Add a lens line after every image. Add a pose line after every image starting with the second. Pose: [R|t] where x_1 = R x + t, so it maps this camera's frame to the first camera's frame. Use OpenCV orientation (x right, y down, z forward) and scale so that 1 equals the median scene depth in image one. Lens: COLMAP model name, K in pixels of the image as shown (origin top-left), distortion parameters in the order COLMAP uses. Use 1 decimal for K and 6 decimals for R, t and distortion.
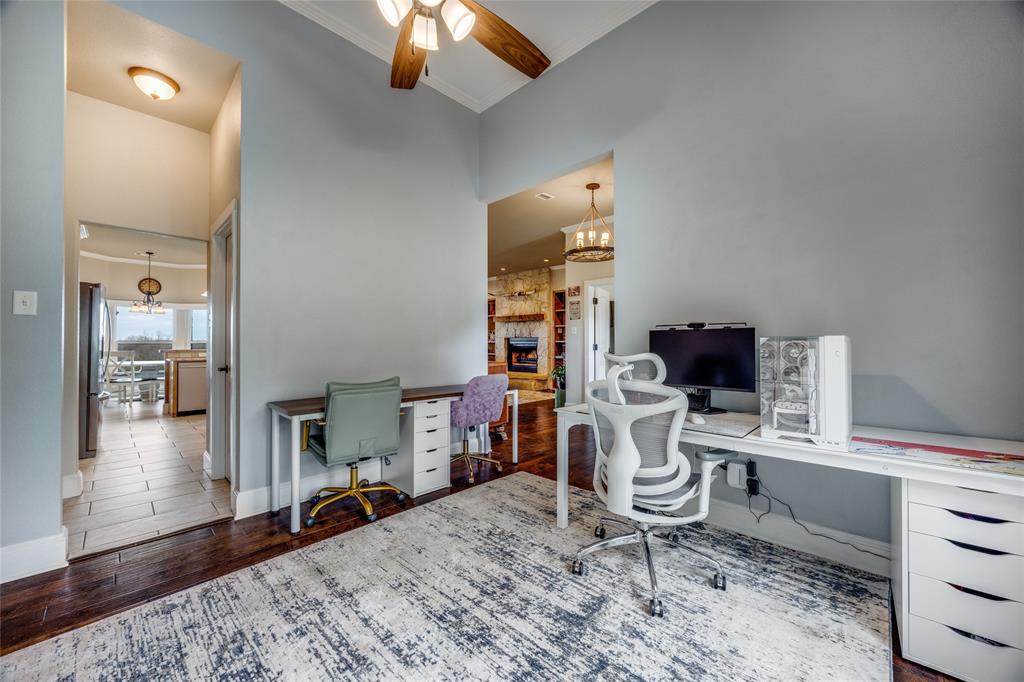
lens RADIAL K [[385.5, 0, 519.3], [0, 385.5, 343.7], [0, 0, 1]] dist [-0.003648, 0.000015]
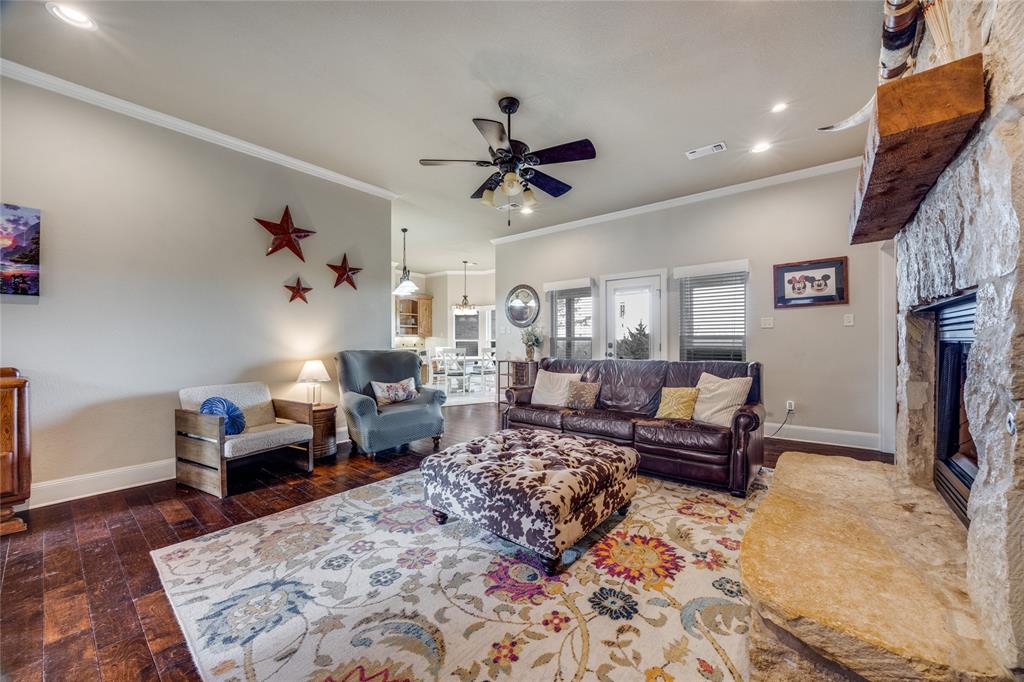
lens RADIAL K [[385.5, 0, 513.5], [0, 385.5, 339.6], [0, 0, 1]] dist [-0.003648, 0.000015]
pose [[0.082061, -0.004436, -0.996617, 0.155114], [0.002436, 0.999988, -0.004250, -0.000146], [0.996624, -0.002079, 0.082071, 0.868995]]
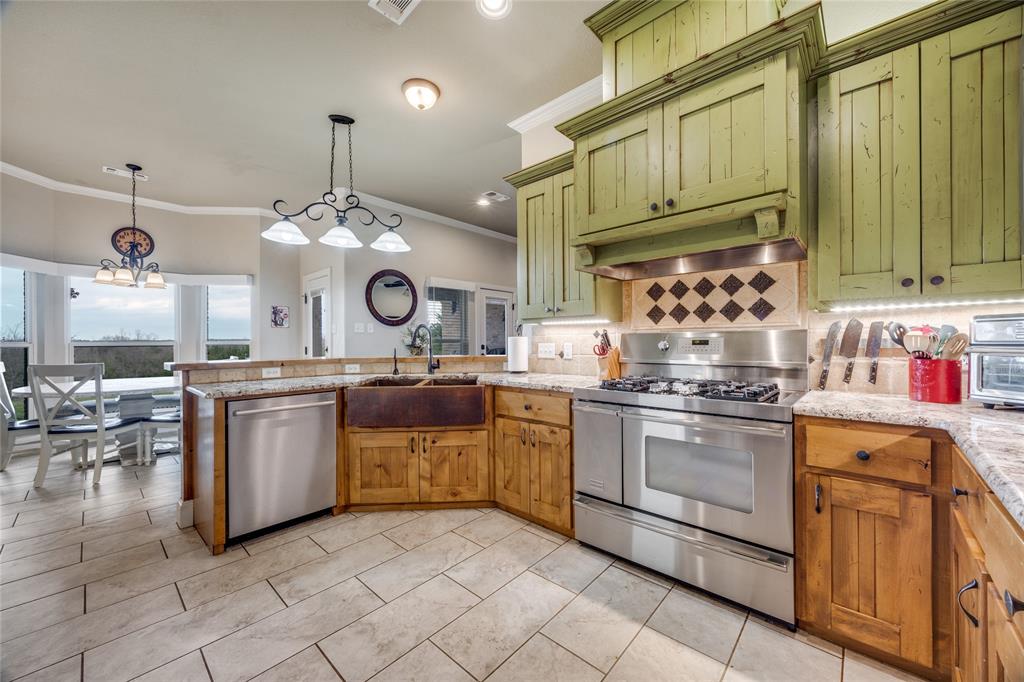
lens RADIAL K [[385.5, 0, 517.2], [0, 385.5, 340.5], [0, 0, 1]] dist [-0.003648, 0.000015]
pose [[0.999488, -0.009966, 0.030391, -0.390641], [0.009939, 0.999950, 0.001038, -0.003838], [-0.030400, -0.000736, 0.999538, 0.393838]]
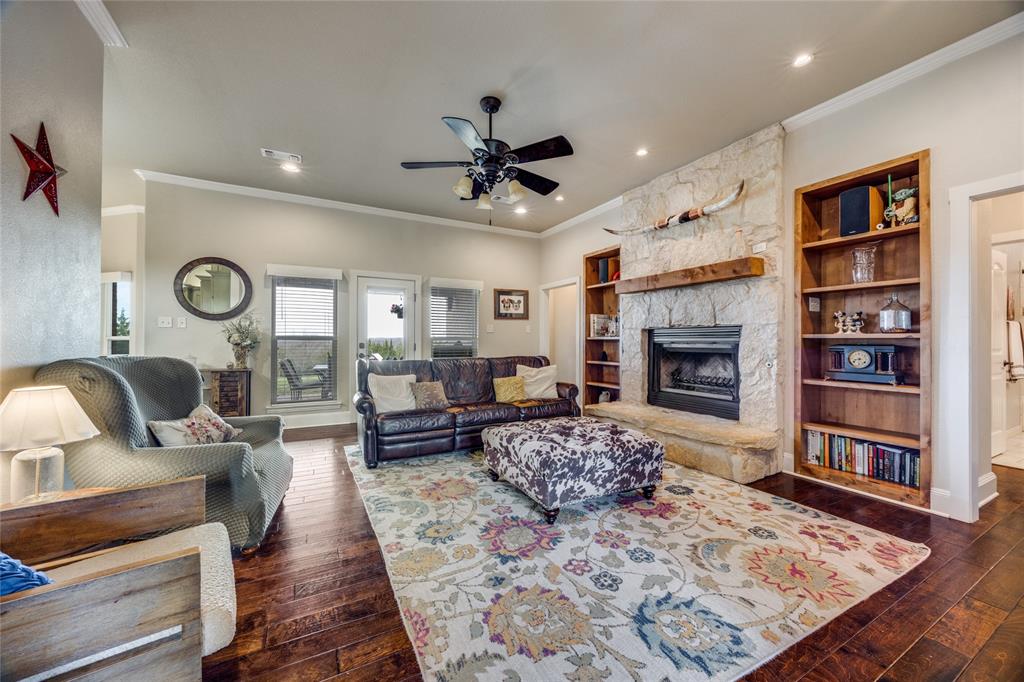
lens RADIAL K [[385.5, 0, 518.1], [0, 385.5, 340.3], [0, 0, 1]] dist [-0.003648, 0.000015]
pose [[0.952626, 0.000869, -0.304144, -0.043611], [-0.002835, 0.999978, -0.006022, 0.001159], [0.304132, 0.006599, 0.952607, 0.596372]]
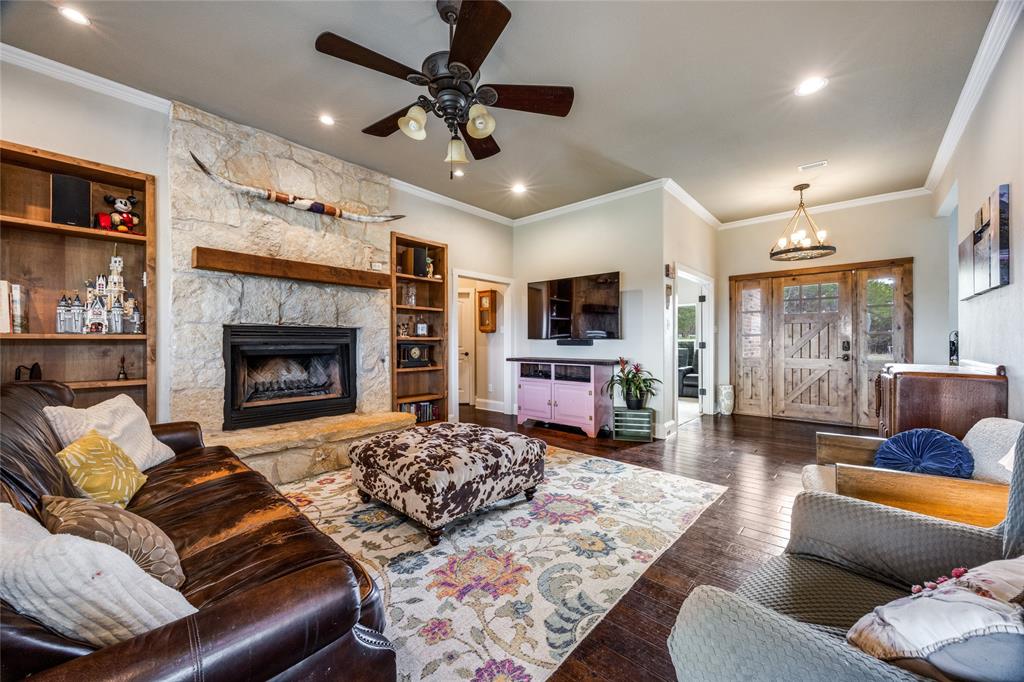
lens RADIAL K [[385.5, 0, 515.2], [0, 385.5, 340.9], [0, 0, 1]] dist [-0.003648, 0.000015]
pose [[-0.030602, 0.004538, 0.999521, -0.388273], [0.006389, 0.999970, -0.004345, 0.001083], [-0.999511, 0.006253, -0.030630, 0.861647]]
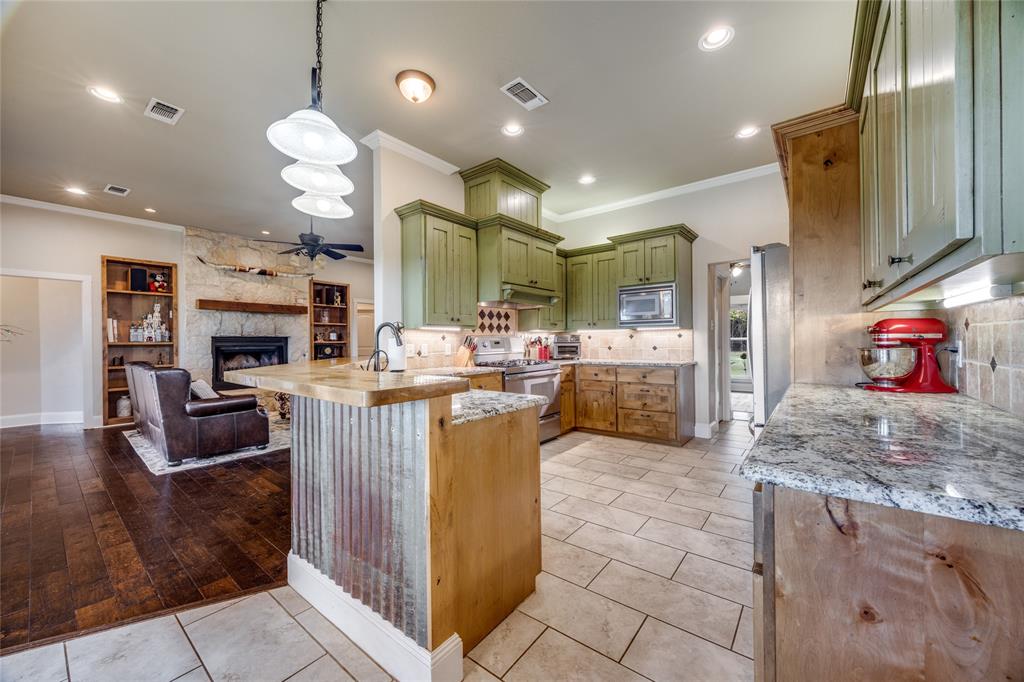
lens RADIAL K [[385.5, 0, 515.3], [0, 385.5, 342.6], [0, 0, 1]] dist [-0.003648, 0.000015]
pose [[-0.095546, -0.002438, 0.995422, -0.751594], [0.010111, 0.999943, 0.003420, -0.002905], [-0.995374, 0.010391, -0.095516, 0.650831]]
